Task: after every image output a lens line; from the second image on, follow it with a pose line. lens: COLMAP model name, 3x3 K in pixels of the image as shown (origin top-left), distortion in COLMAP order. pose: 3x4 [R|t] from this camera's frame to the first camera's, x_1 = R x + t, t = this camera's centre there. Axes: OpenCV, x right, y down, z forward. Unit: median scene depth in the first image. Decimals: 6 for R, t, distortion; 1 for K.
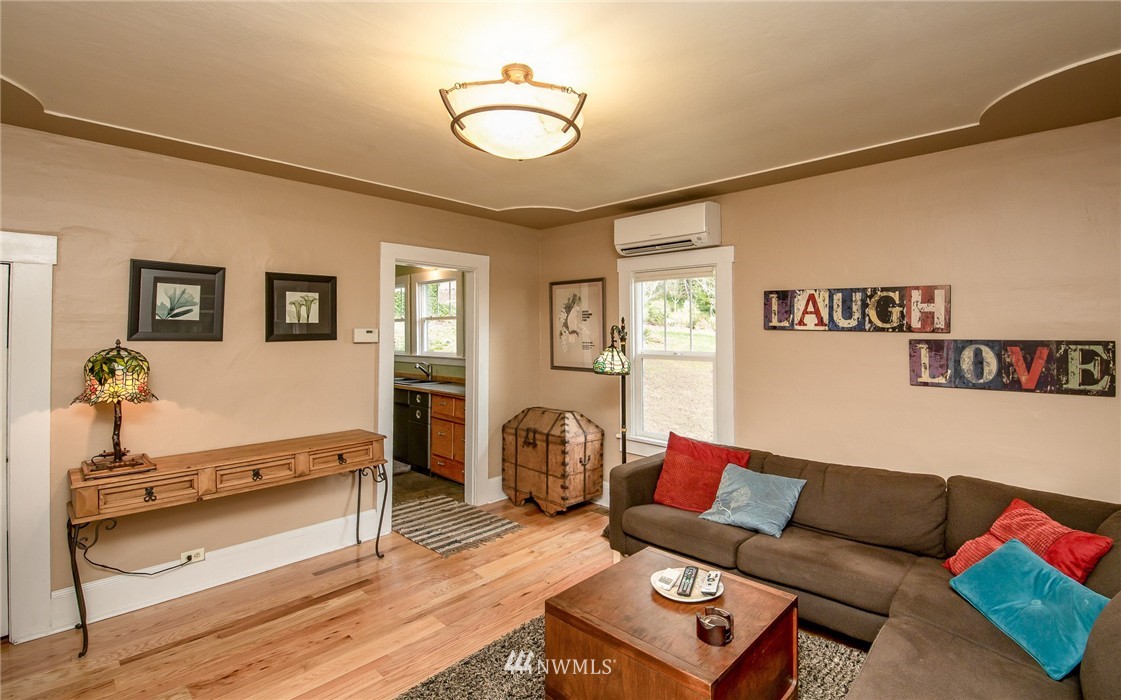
lens RADIAL K [[508.2, 0, 556.5], [0, 508.2, 341.0], [0, 0, 1]] dist [-0.019653, -0.000600]
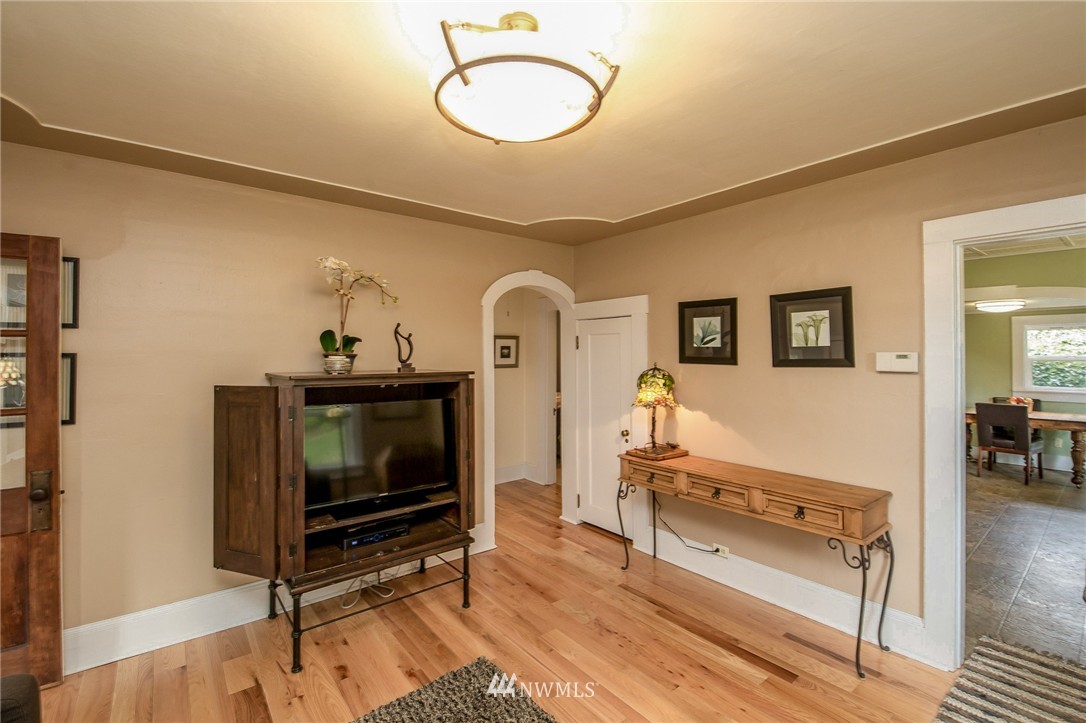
lens RADIAL K [[473.1, 0, 537.9], [0, 473.1, 353.3], [0, 0, 1]] dist [-0.005074, -0.005317]
pose [[-0.122603, 0.000629, -0.992456, 0.405732], [-0.007937, 0.999967, 0.001614, -0.024157], [0.992424, 0.008075, -0.122594, 0.708309]]
